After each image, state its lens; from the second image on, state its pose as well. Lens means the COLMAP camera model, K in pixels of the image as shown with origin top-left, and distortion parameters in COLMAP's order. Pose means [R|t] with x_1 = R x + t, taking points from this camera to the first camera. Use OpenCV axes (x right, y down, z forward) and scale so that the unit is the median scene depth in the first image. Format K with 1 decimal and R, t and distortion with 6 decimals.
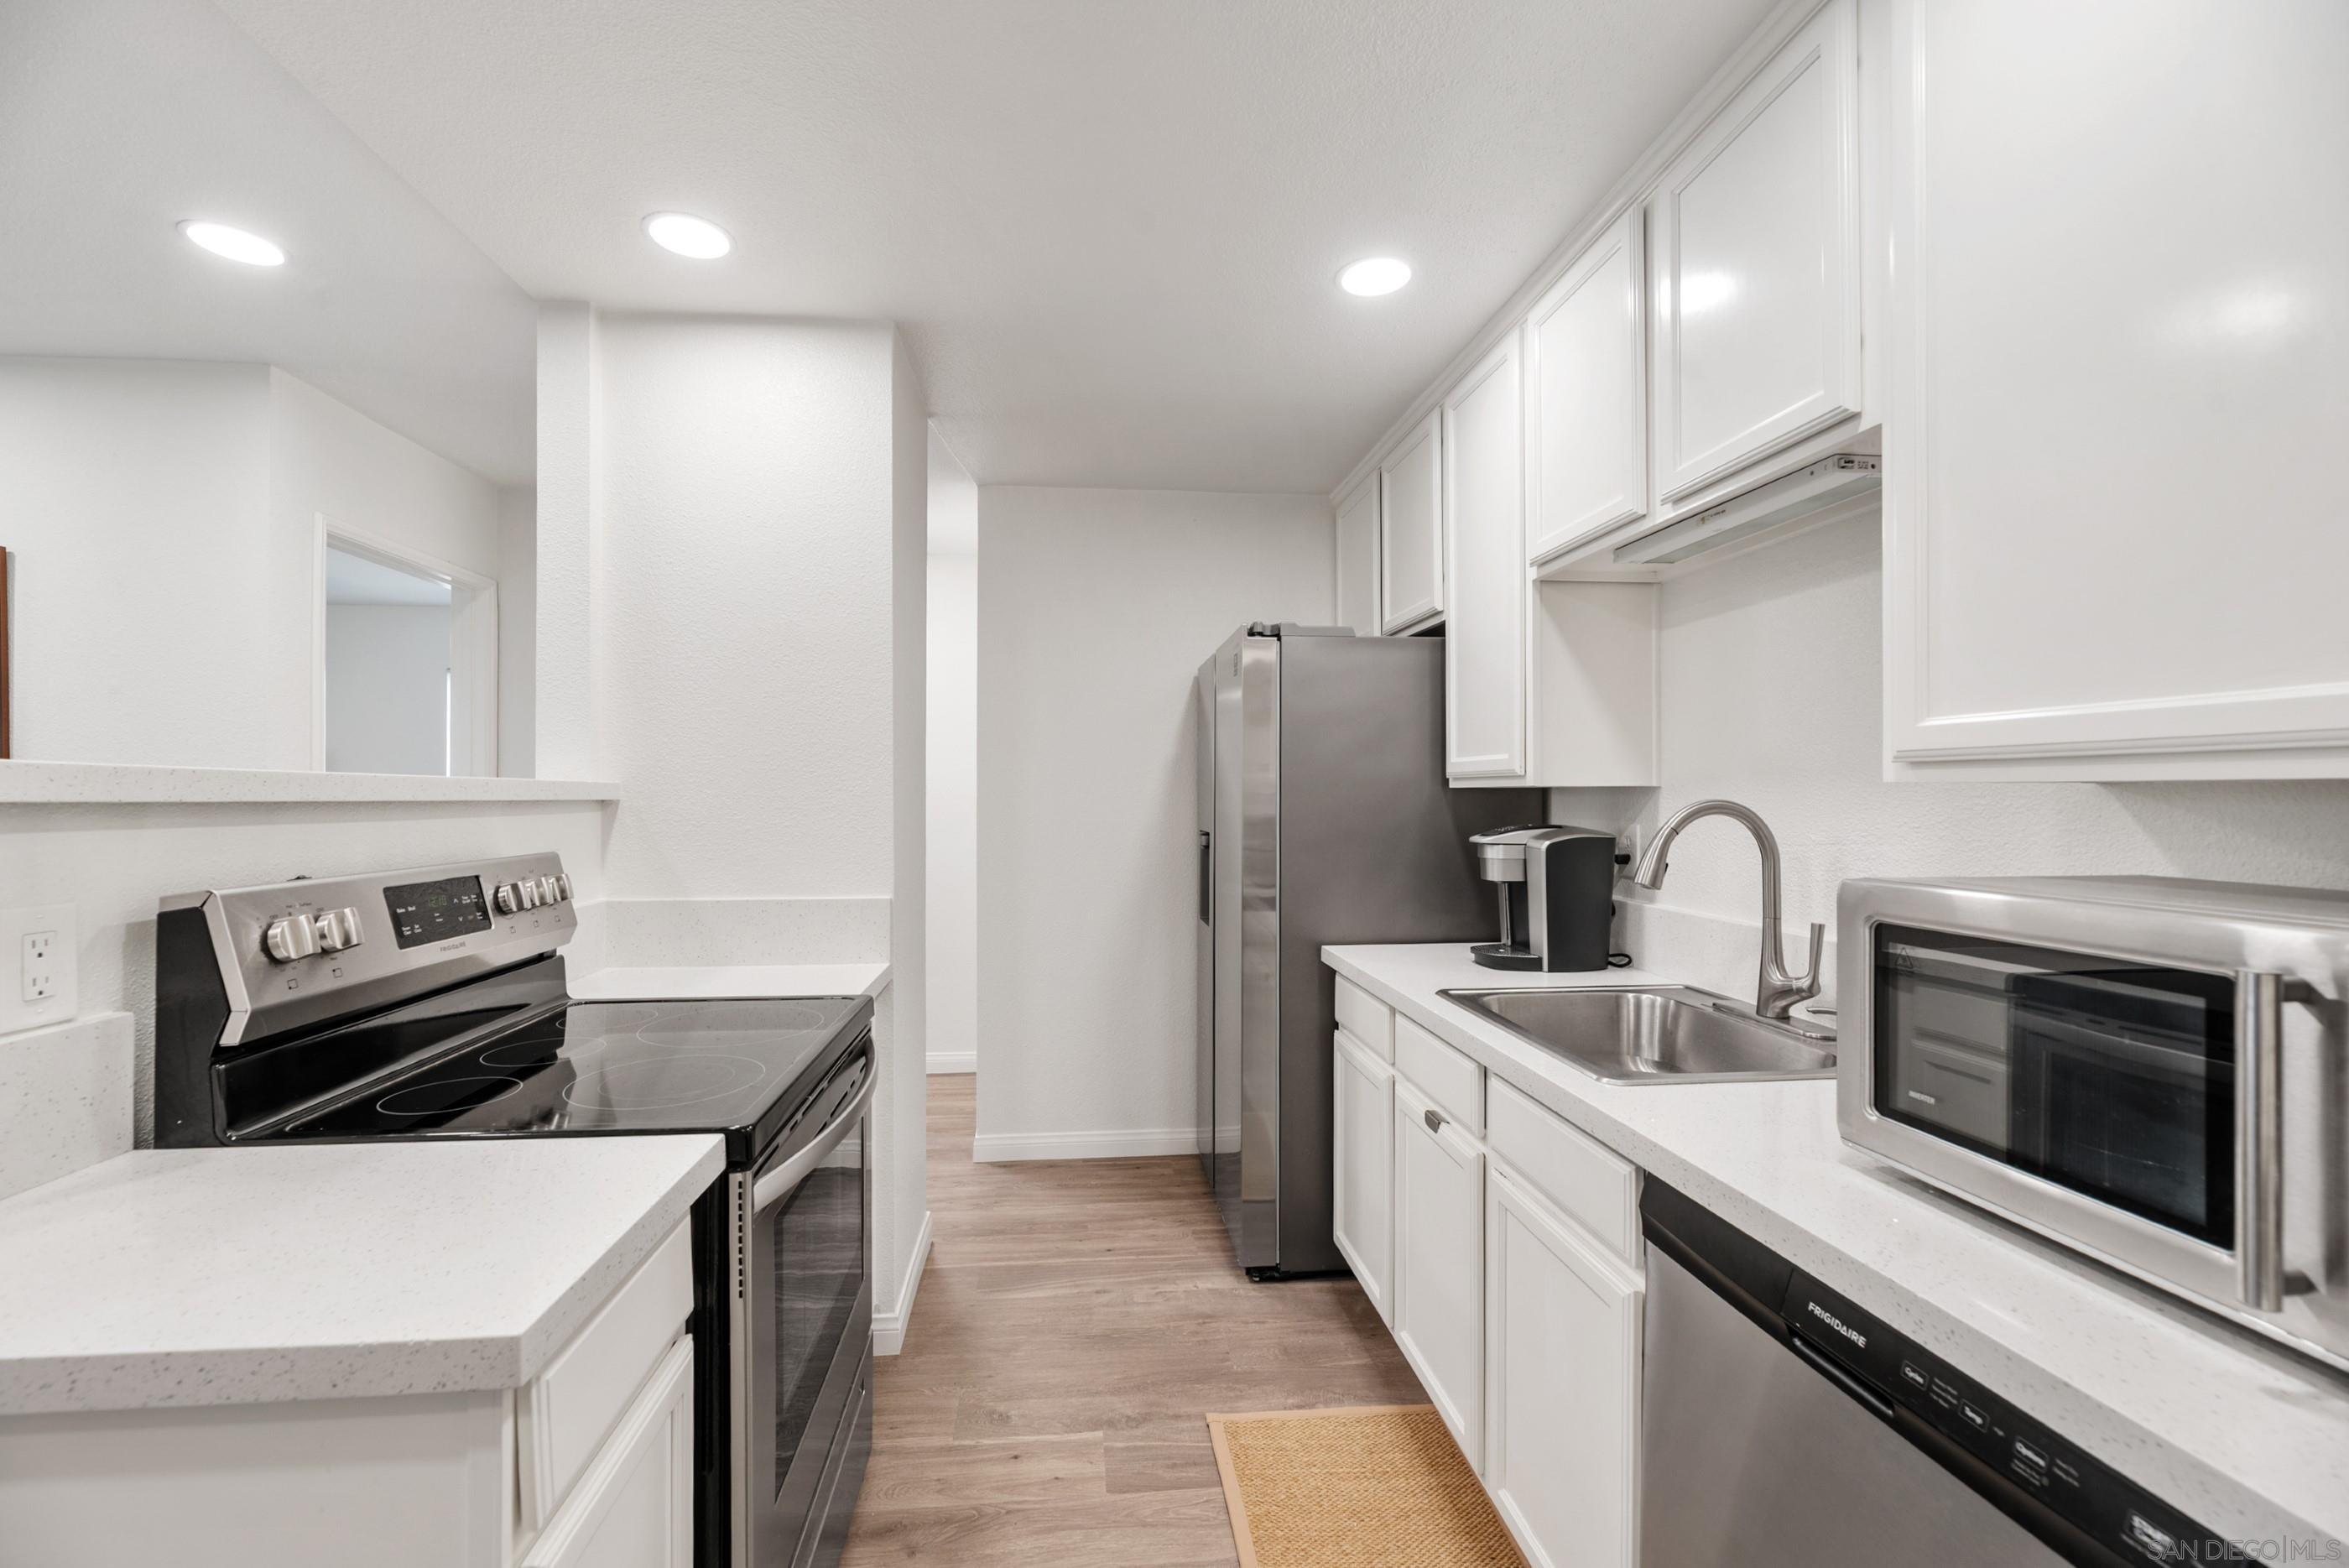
lens RADIAL K [[989.6, 0, 1436.5], [0, 989.6, 785.1], [0, 0, 1]] dist [-0.001533, -0.000616]
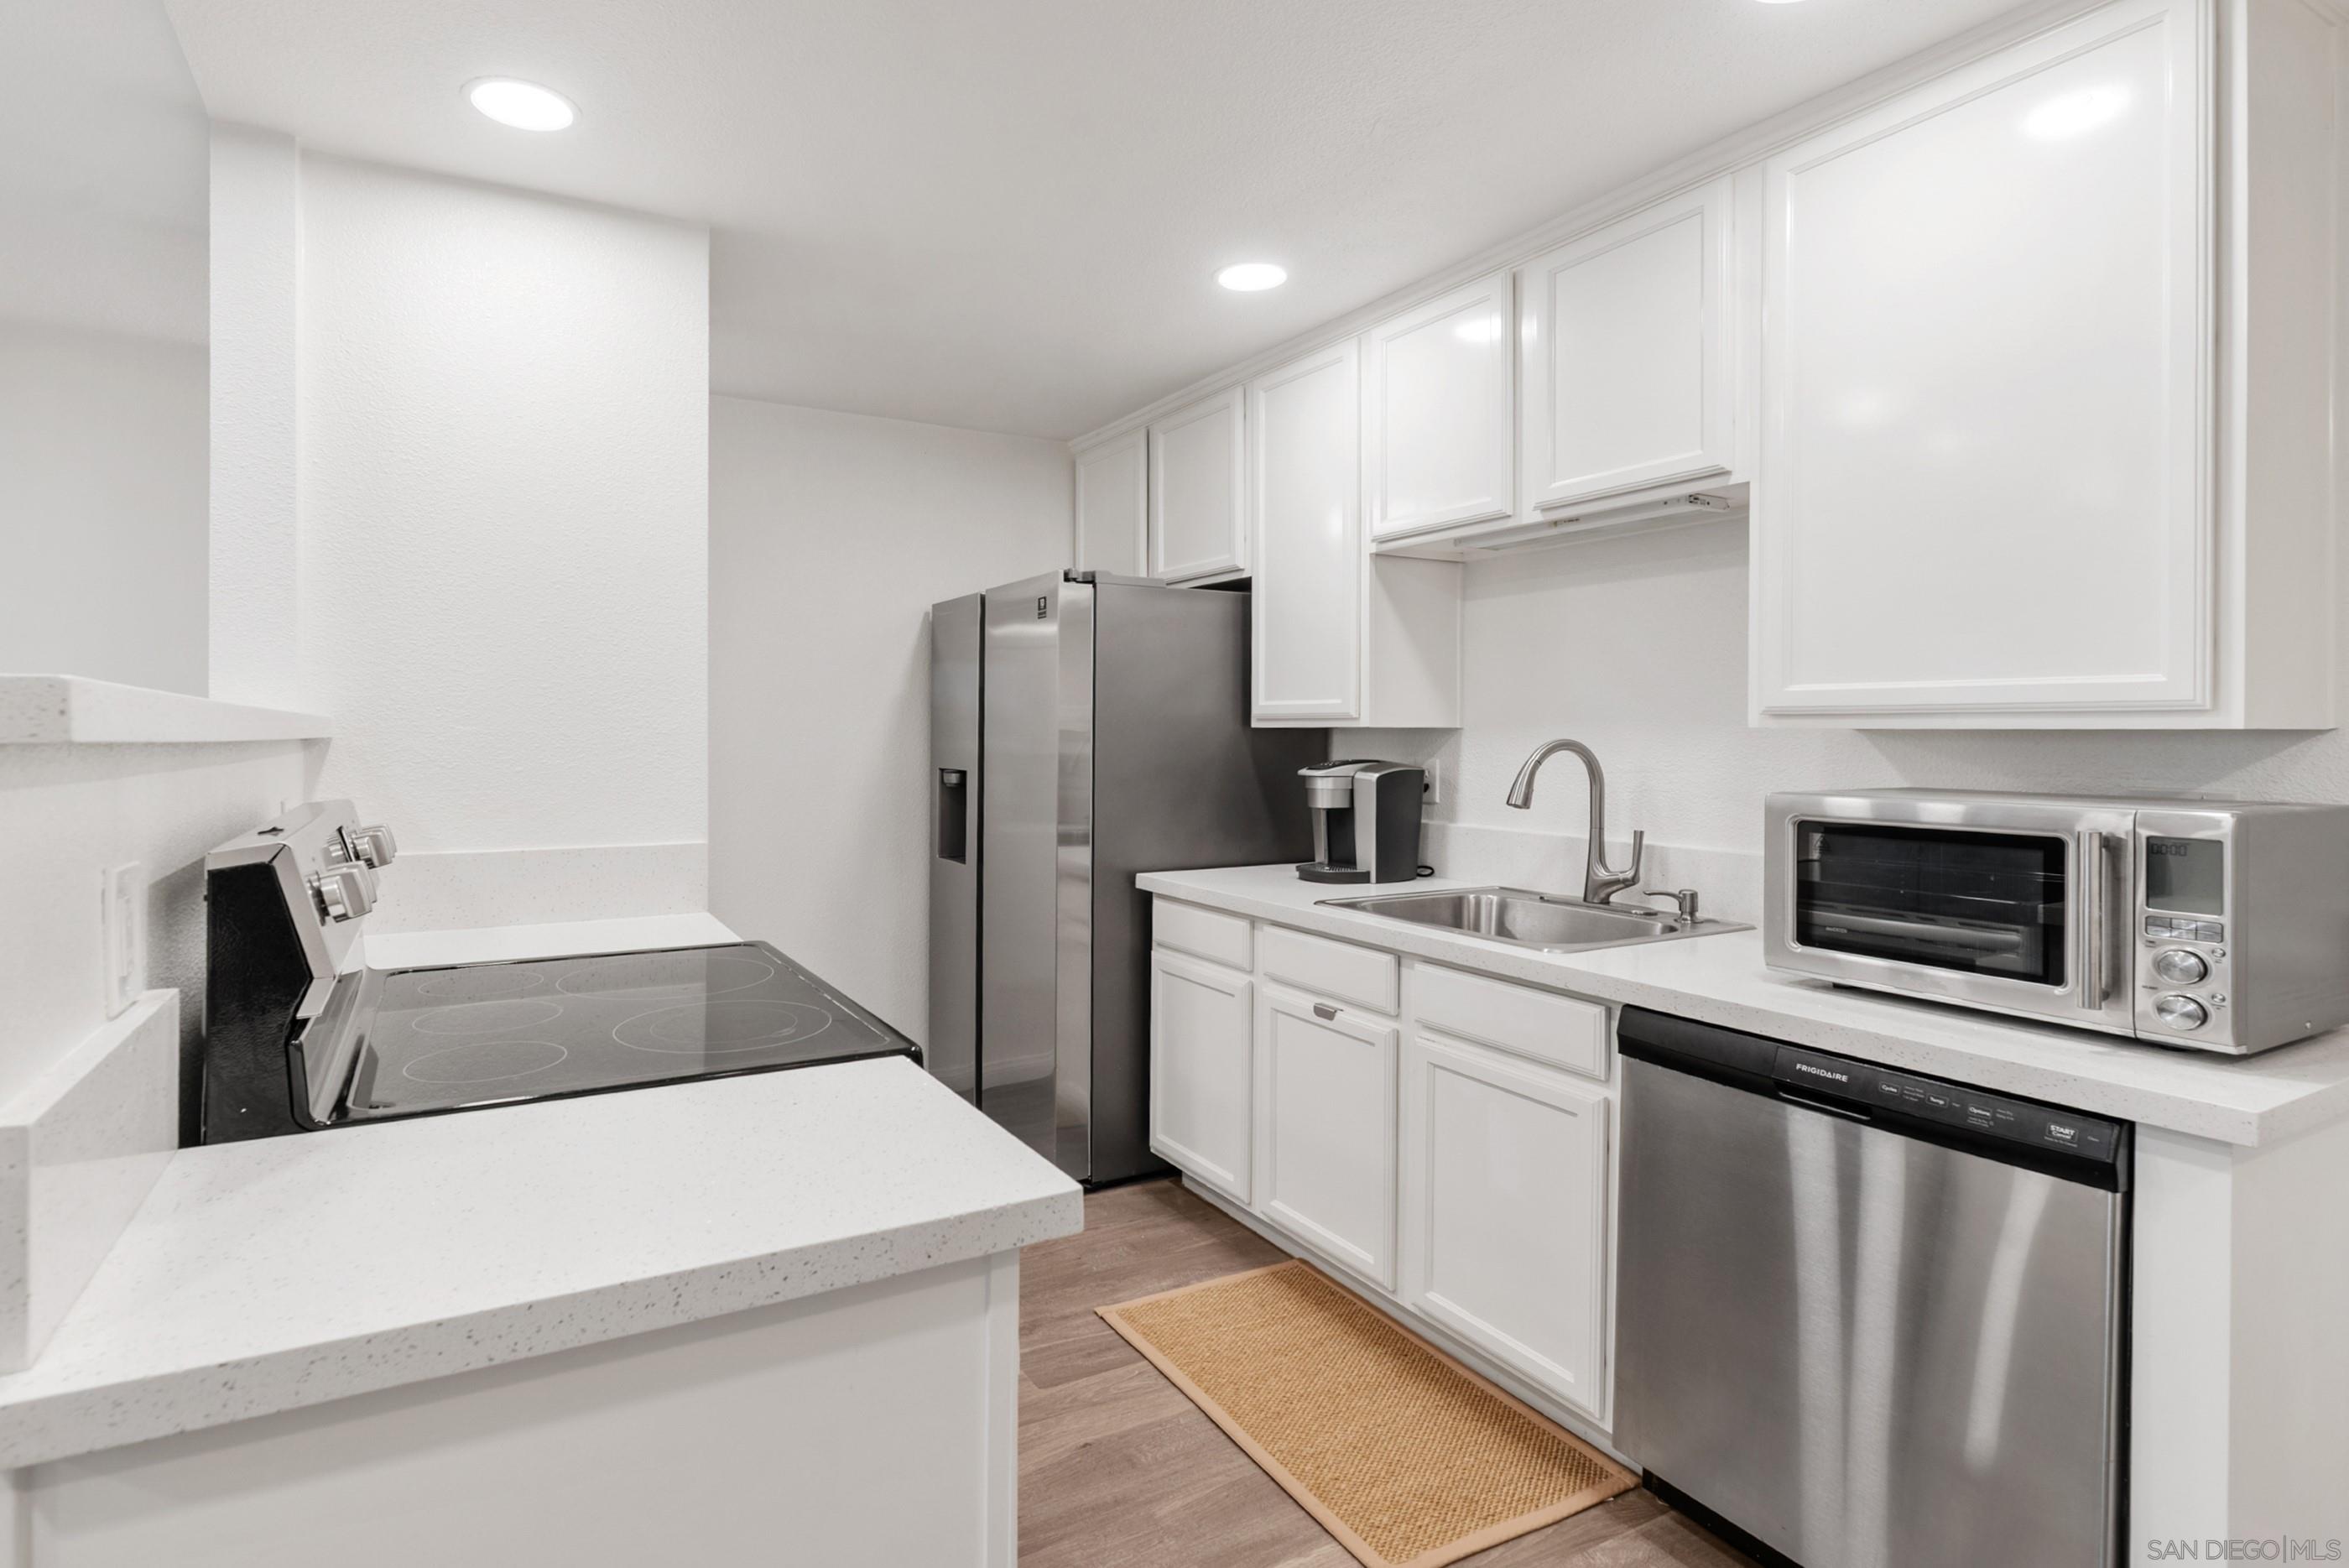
lens RADIAL K [[1017.2, 0, 1237.1], [0, 1017.2, 728.5], [0, 0, 1]] dist [-0.001527, -0.000312]
pose [[0.936945, 0.003758, 0.349458, -0.472646], [-0.006318, 0.999961, 0.006187, -0.003781], [-0.349421, -0.008005, 0.936932, -0.086159]]
